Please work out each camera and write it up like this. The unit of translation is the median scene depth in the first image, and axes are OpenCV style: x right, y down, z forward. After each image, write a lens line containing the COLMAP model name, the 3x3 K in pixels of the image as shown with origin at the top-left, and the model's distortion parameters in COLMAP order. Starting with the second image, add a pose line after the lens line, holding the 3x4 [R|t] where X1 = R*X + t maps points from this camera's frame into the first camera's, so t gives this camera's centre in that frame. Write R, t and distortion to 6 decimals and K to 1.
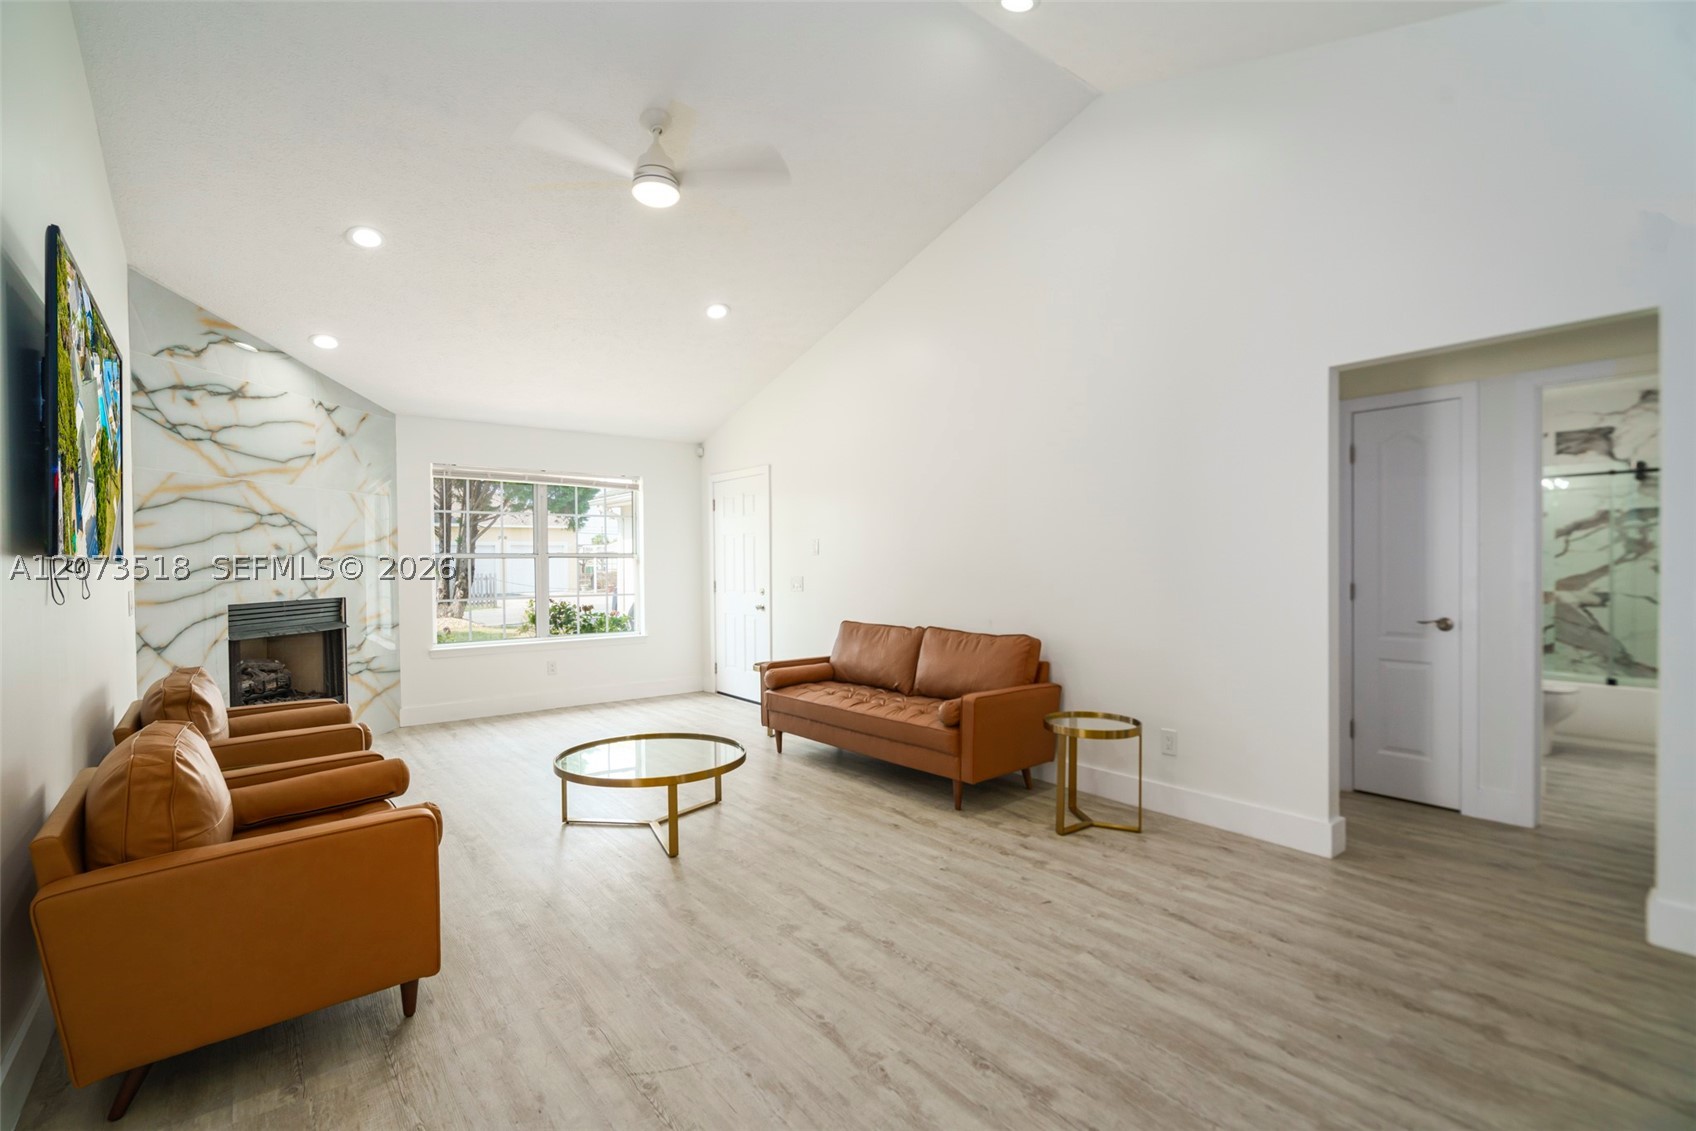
lens RADIAL K [[762.8, 0, 836.7], [0, 762.8, 569.7], [0, 0, 1]] dist [-0.016281, 0.007666]
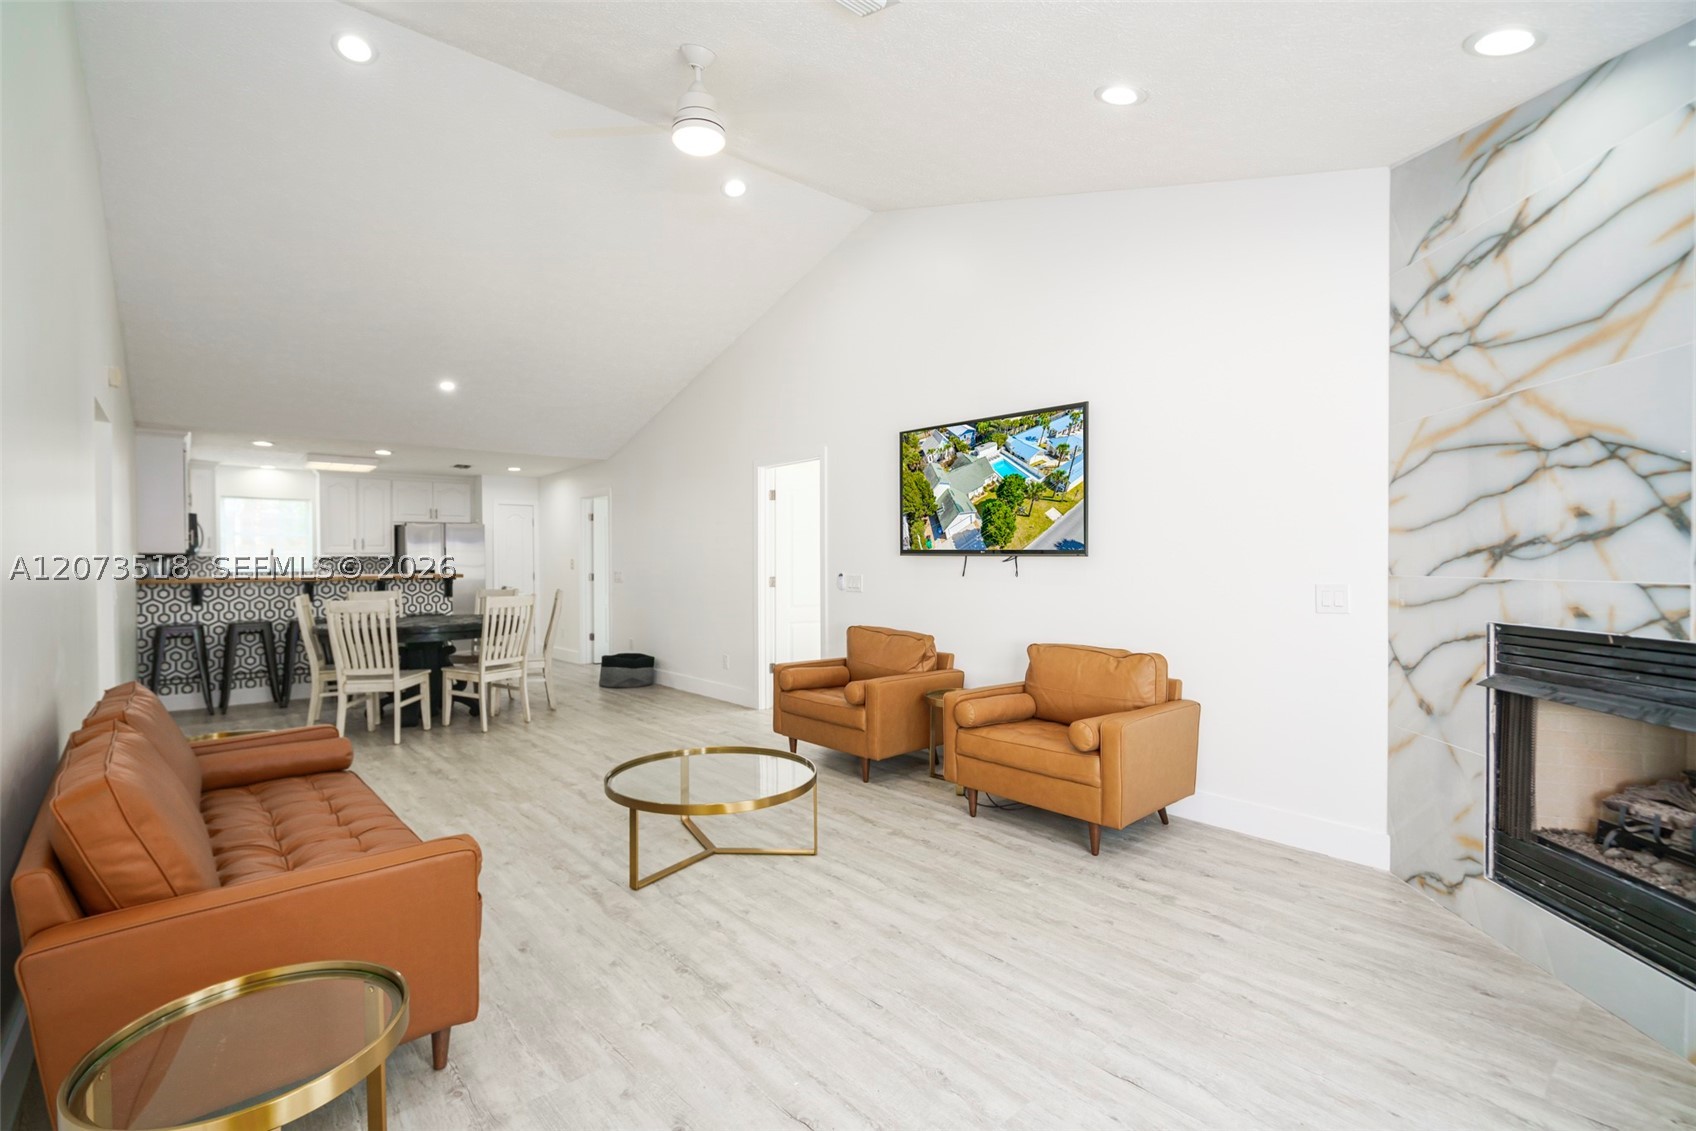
lens RADIAL K [[787.9, 0, 841.6], [0, 787.9, 573.6], [0, 0, 1]] dist [-0.044481, 0.037747]
pose [[-0.999295, 0.012118, -0.035547, -0.302214], [0.011186, 0.999591, 0.026314, -0.011446], [0.035852, 0.025898, -0.999022, 1.596521]]
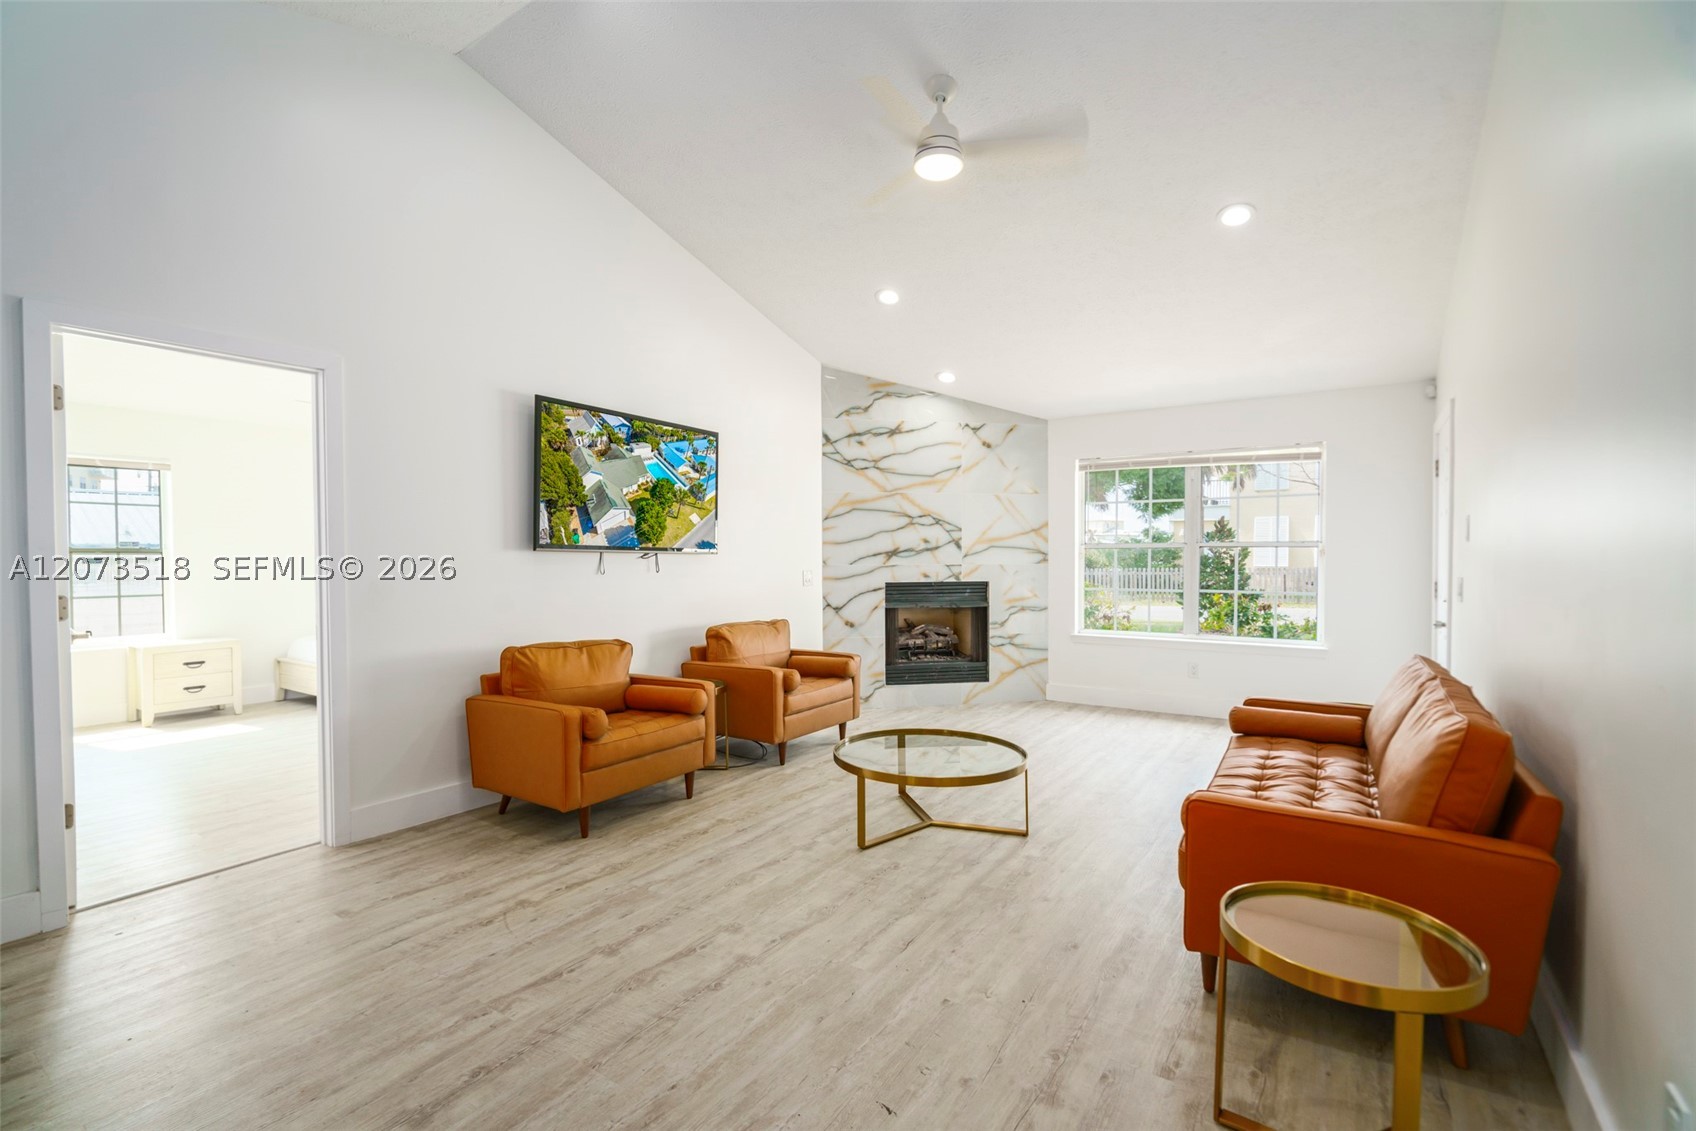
lens RADIAL K [[762.8, 0, 836.7], [0, 762.8, 569.7], [0, 0, 1]] dist [-0.016281, 0.007666]
pose [[0.298570, 0.024487, -0.954074, 0.537263], [-0.010137, 0.999696, 0.022486, -0.008622], [0.954334, 0.002957, 0.298727, 0.496303]]
